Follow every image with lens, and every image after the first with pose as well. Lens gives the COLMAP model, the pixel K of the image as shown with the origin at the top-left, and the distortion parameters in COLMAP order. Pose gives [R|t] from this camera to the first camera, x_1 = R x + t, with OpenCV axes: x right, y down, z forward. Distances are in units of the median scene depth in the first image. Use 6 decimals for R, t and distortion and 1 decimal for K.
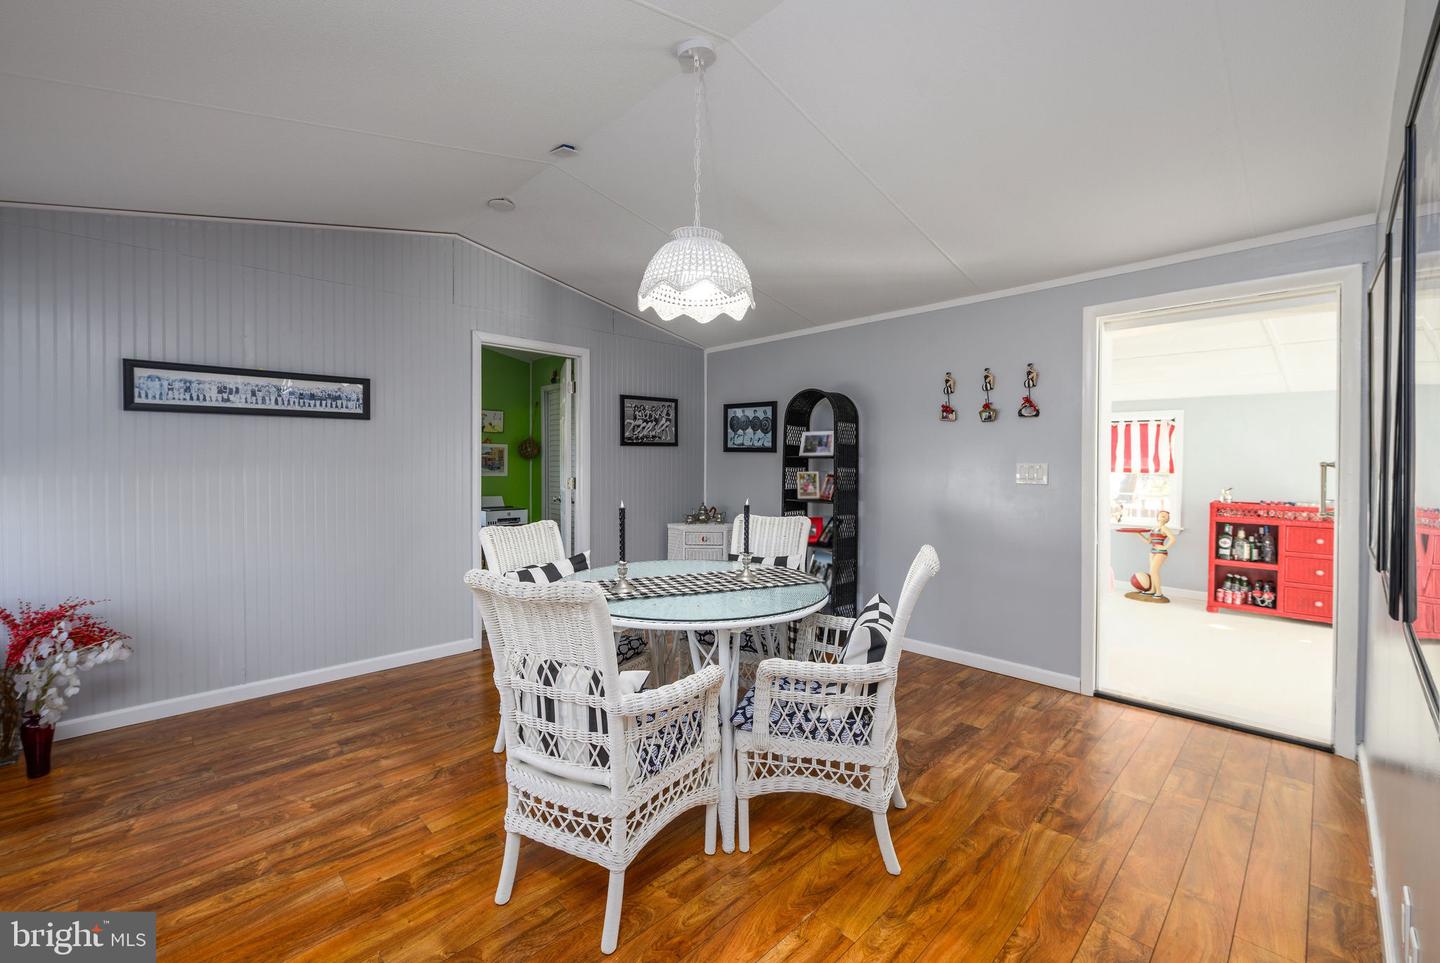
lens RADIAL K [[603.8, 0, 708.8], [0, 603.8, 464.0], [0, 0, 1]] dist [-0.000822, 0.000104]
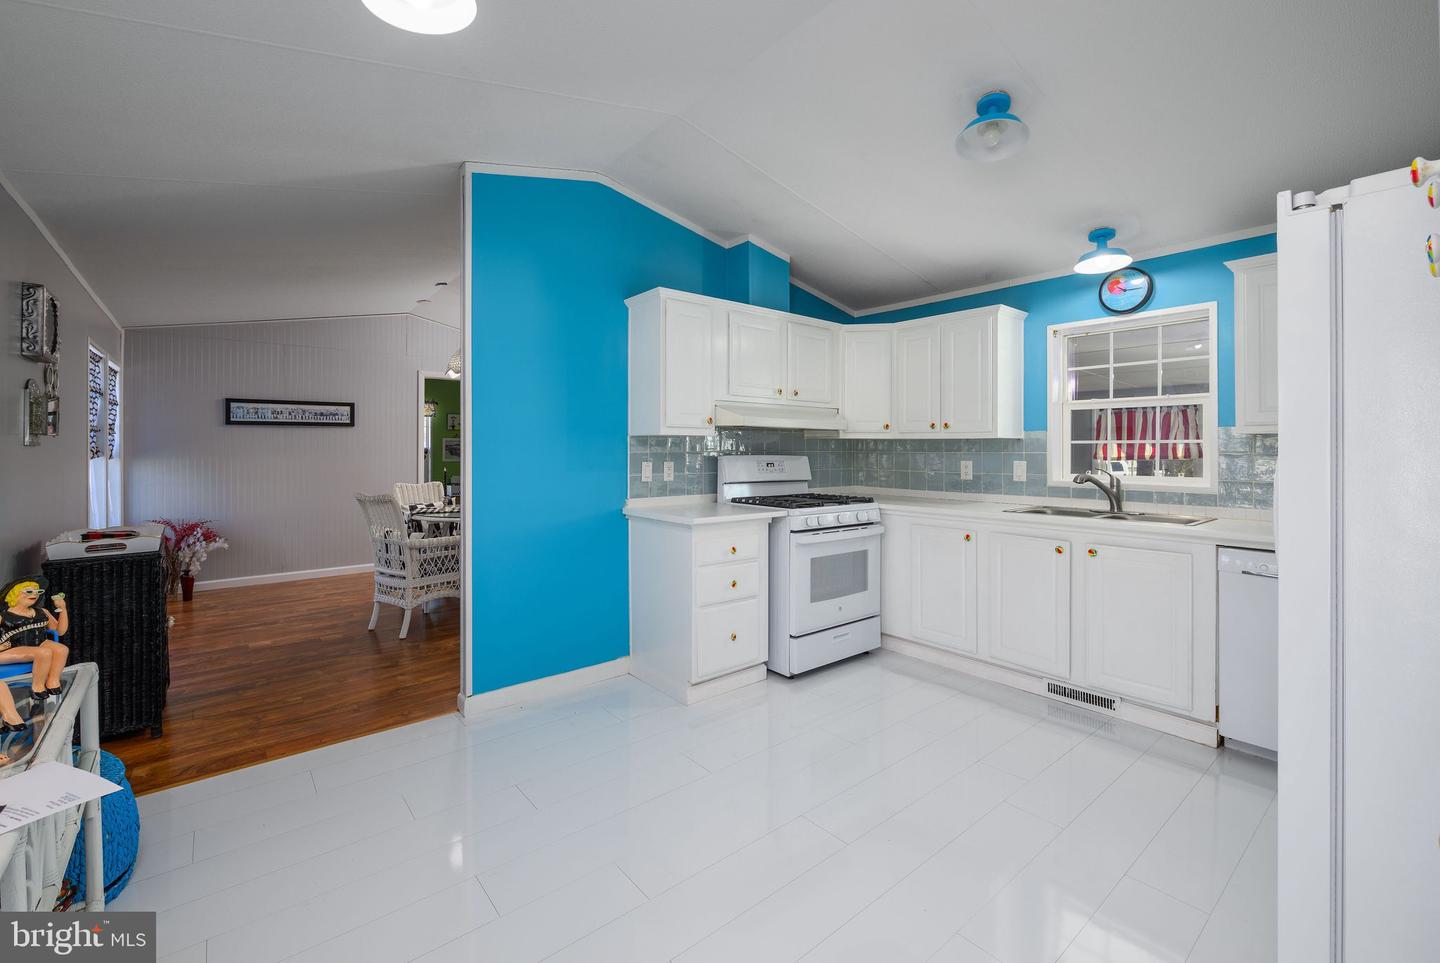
lens RADIAL K [[603.8, 0, 693.1], [0, 603.8, 444.0], [0, 0, 1]] dist [-0.000822, 0.000104]
pose [[0.994985, -0.010091, -0.099510, 0.811850], [0.008224, 0.999783, -0.019153, 0.025785], [0.099681, 0.018239, 0.994852, -0.880694]]
